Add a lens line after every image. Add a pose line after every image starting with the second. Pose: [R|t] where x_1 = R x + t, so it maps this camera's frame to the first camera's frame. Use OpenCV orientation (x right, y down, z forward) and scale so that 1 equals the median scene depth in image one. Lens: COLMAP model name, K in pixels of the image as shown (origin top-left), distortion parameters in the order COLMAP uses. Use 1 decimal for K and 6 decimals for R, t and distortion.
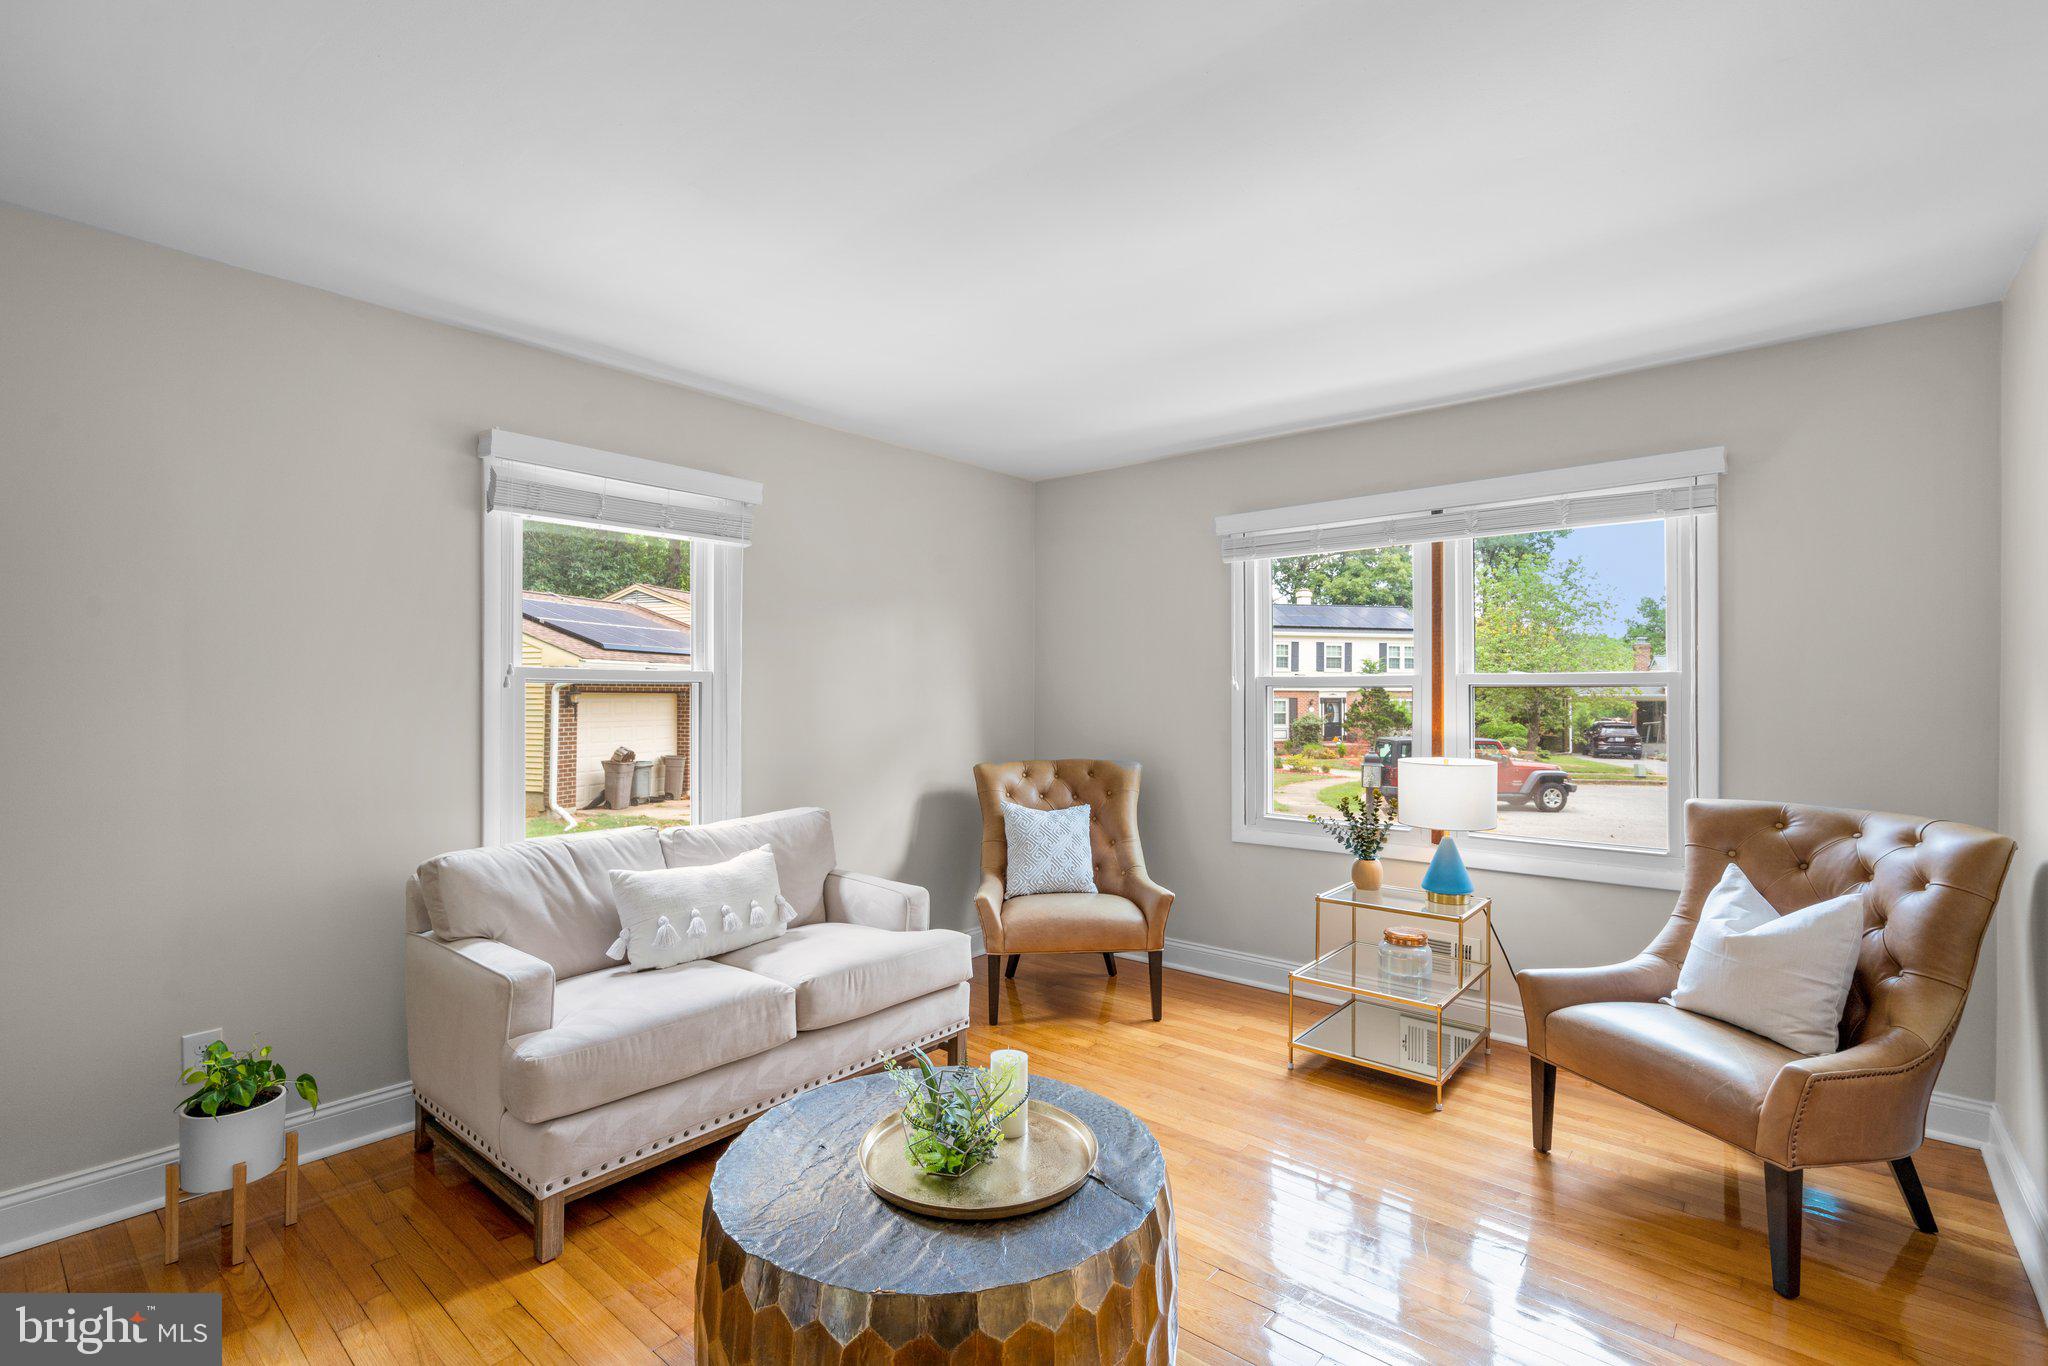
lens RADIAL K [[944.2, 0, 1015.5], [0, 944.2, 682.8], [0, 0, 1]] dist [-0.001685, 0.000248]
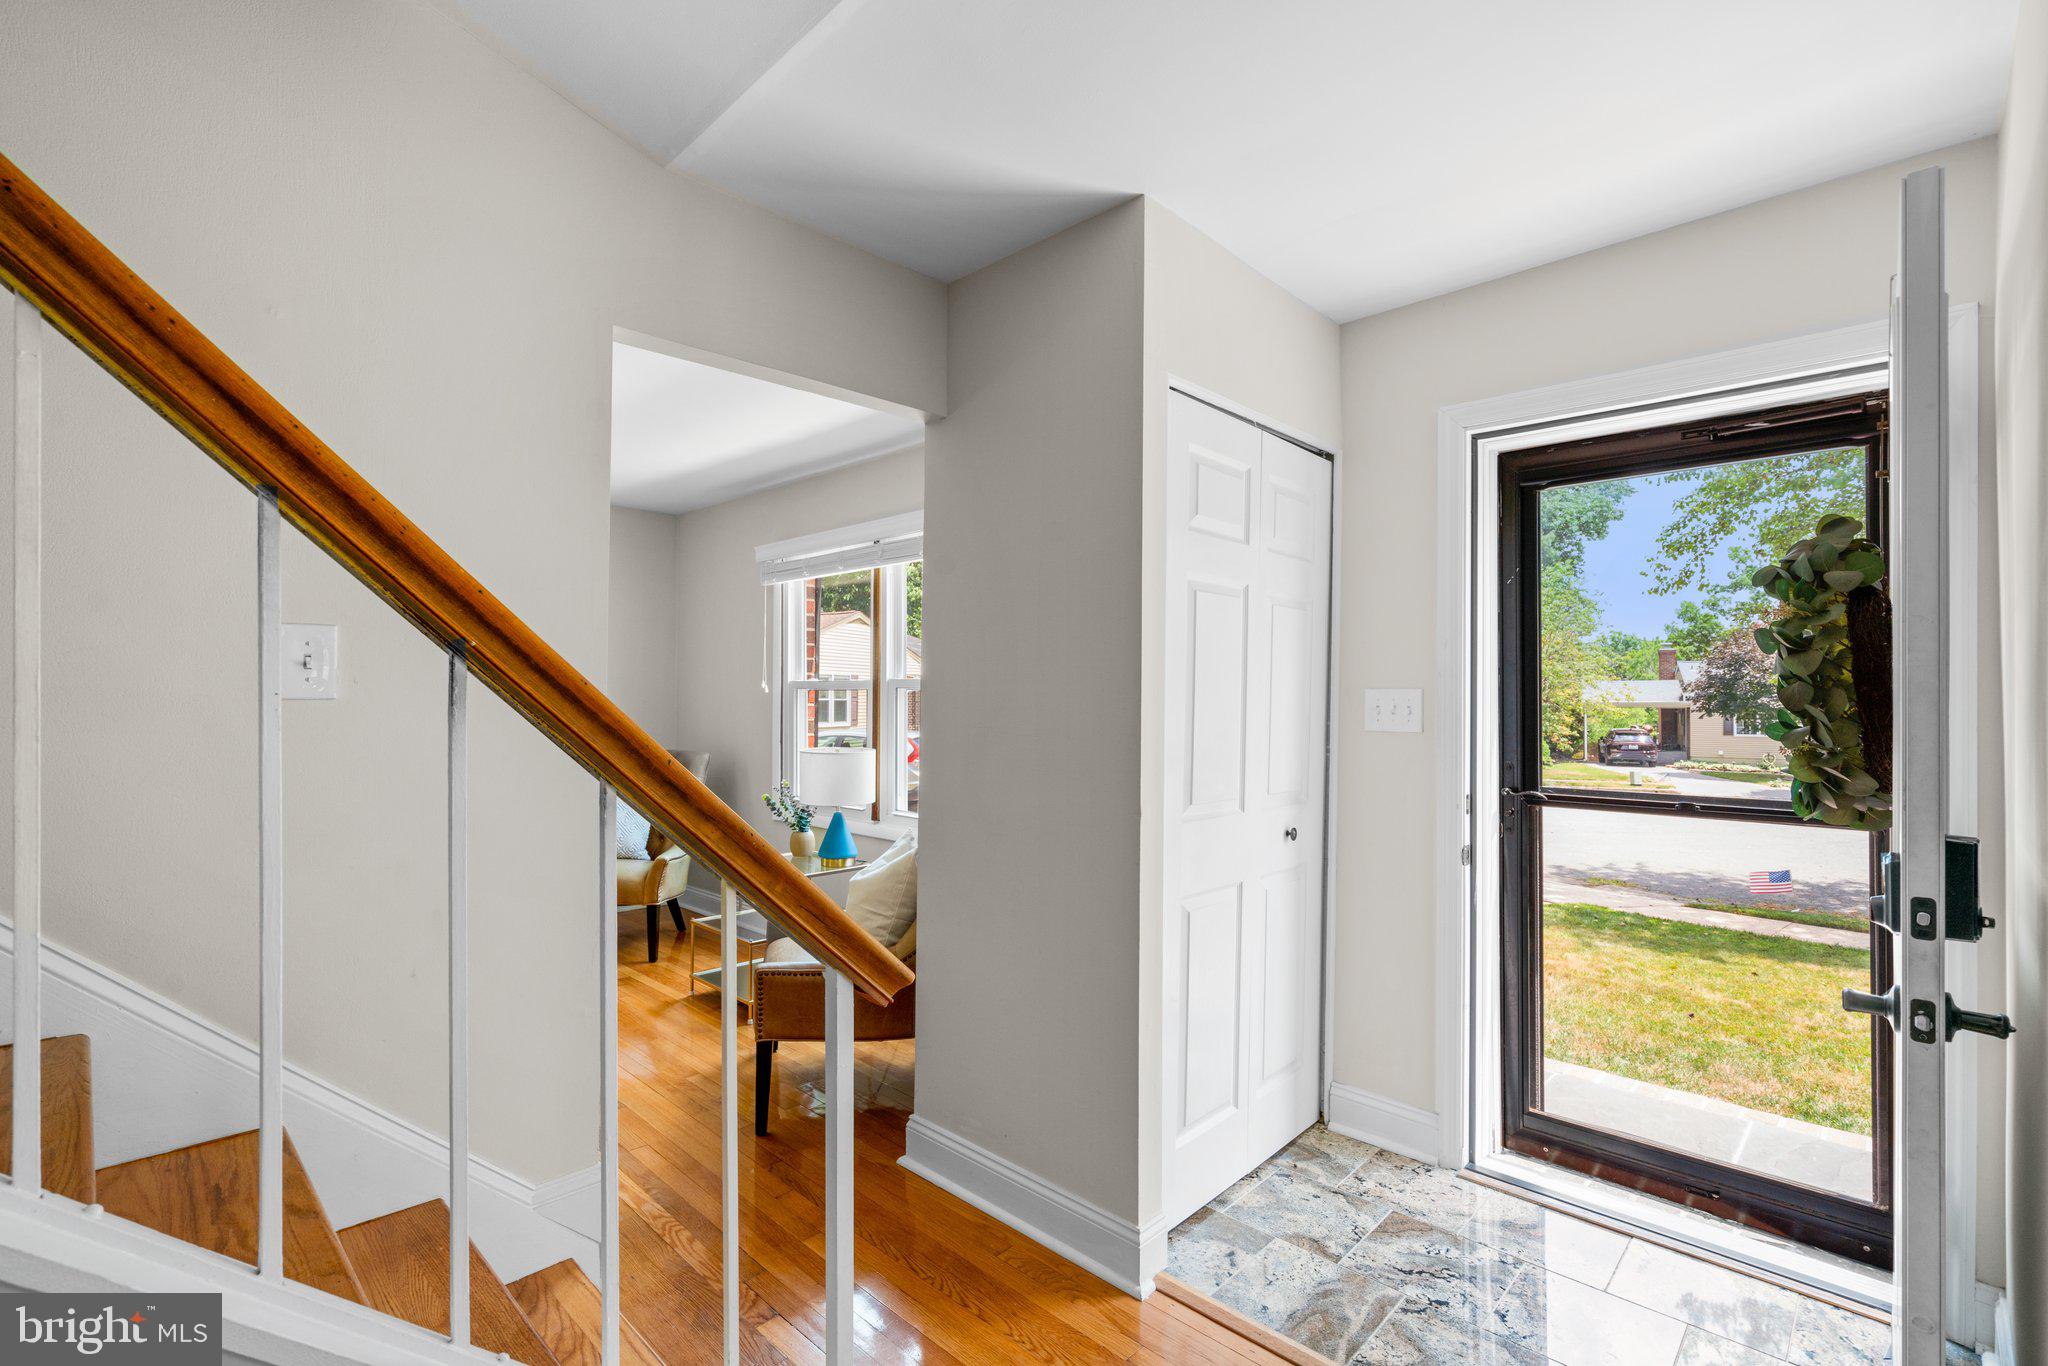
lens RADIAL K [[944.2, 0, 1015.5], [0, 944.2, 682.8], [0, 0, 1]] dist [-0.001685, 0.000248]
pose [[0.997470, 0.002612, -0.071036, 0.611737], [-0.002975, 0.999983, -0.005012, 0.001533], [0.071022, 0.005211, 0.997461, -0.160798]]
